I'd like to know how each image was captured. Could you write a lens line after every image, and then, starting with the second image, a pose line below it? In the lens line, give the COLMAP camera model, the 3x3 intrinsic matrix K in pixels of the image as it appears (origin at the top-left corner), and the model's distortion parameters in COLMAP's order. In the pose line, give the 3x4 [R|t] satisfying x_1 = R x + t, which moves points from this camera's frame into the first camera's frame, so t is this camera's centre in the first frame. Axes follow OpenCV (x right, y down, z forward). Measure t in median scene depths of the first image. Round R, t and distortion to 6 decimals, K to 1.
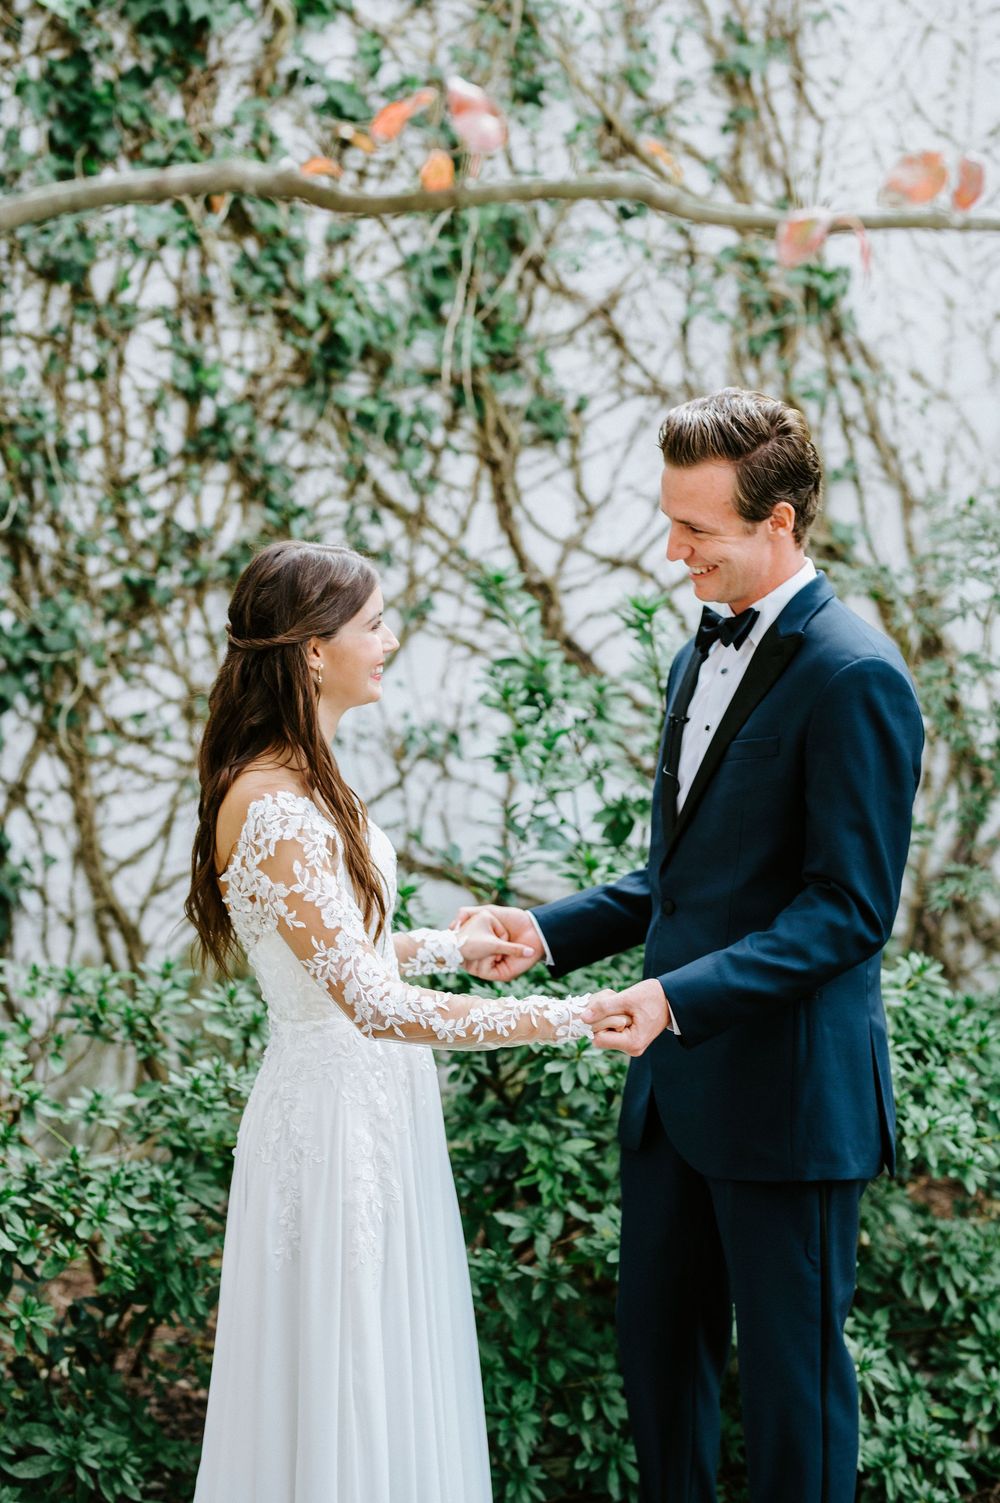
lens RADIAL K [[3514.1, 0, 500.0], [0, 3514.1, 751.5], [0, 0, 1]] dist [0.009935, -0.832937]
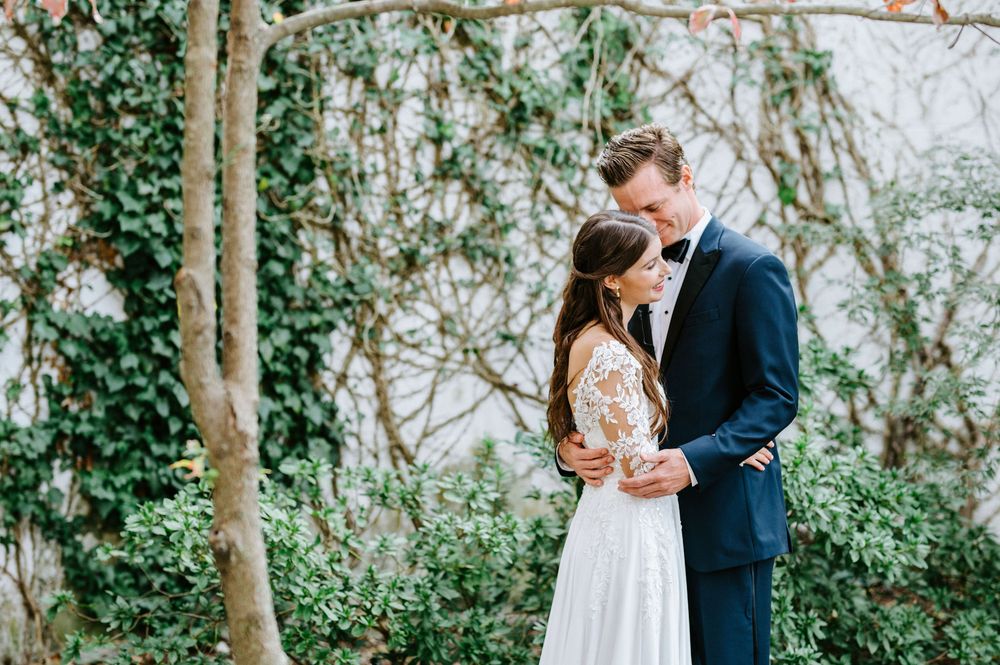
lens RADIAL K [[2338.1, 0, 500.0], [0, 2338.1, 332.5], [0, 0, 1]] dist [0.009935, -0.832937]
pose [[0.996189, -0.032008, -0.081138, 0.030507], [0.029751, 0.999140, -0.028874, 0.023956], [0.081993, 0.026350, 0.996285, -0.116751]]
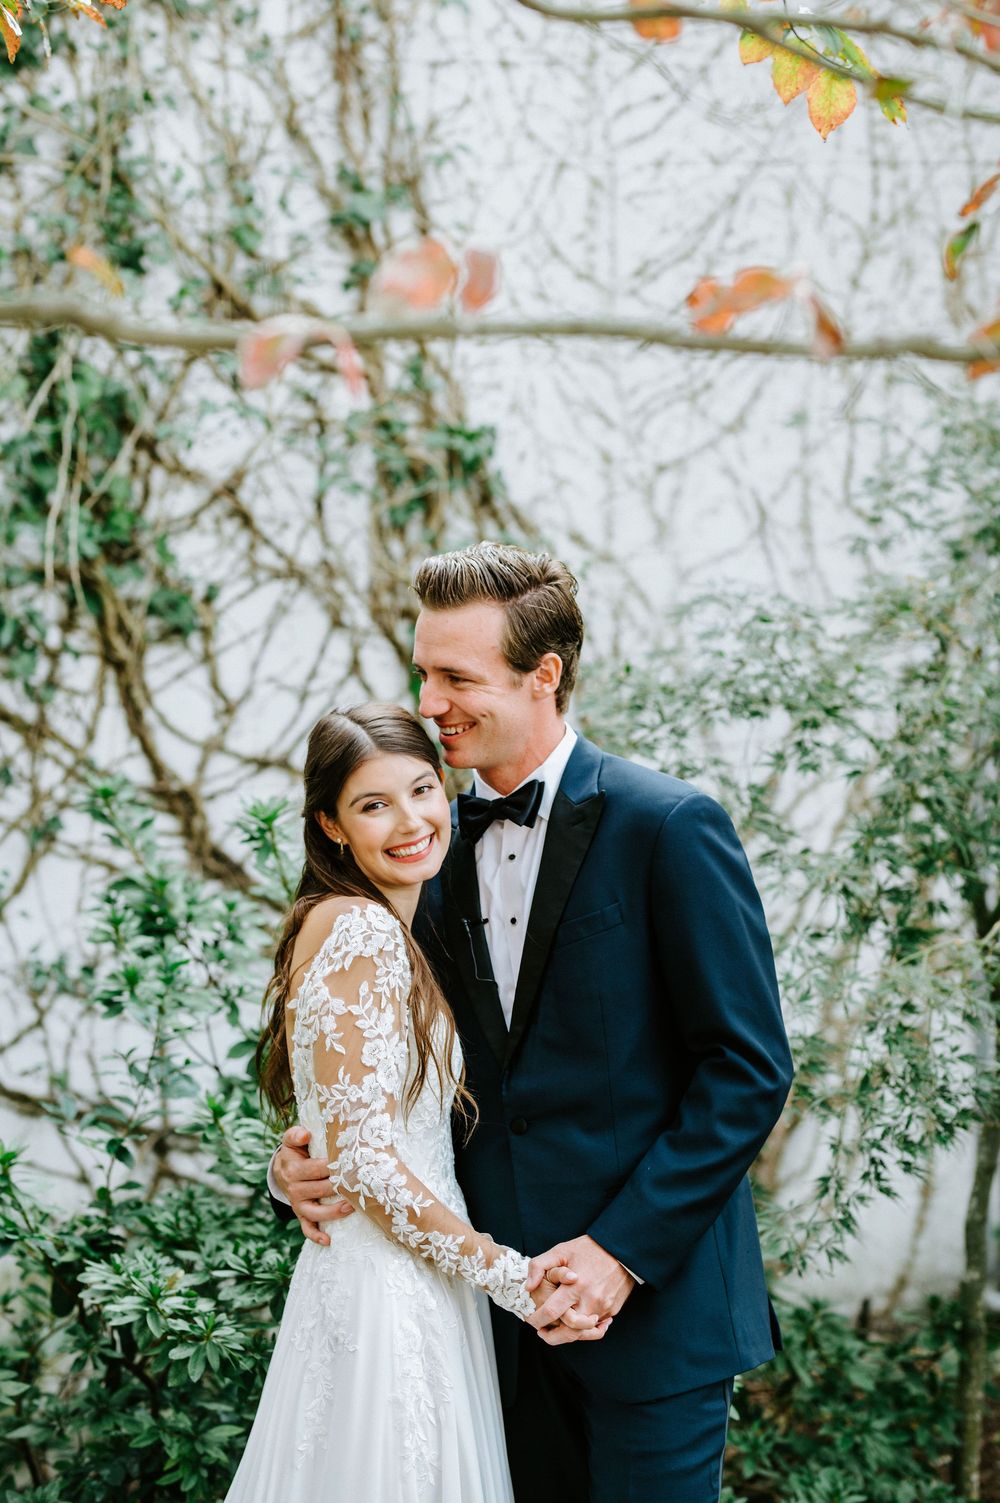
lens RADIAL K [[3514.1, 0, 500.0], [0, 3514.1, 751.5], [0, 0, 1]] dist [0.009935, -0.832937]
pose [[0.994932, -0.070793, 0.071405, 0.030838], [0.074583, 0.995865, -0.051877, -0.004803], [-0.067438, 0.056940, 0.996097, 0.089559]]
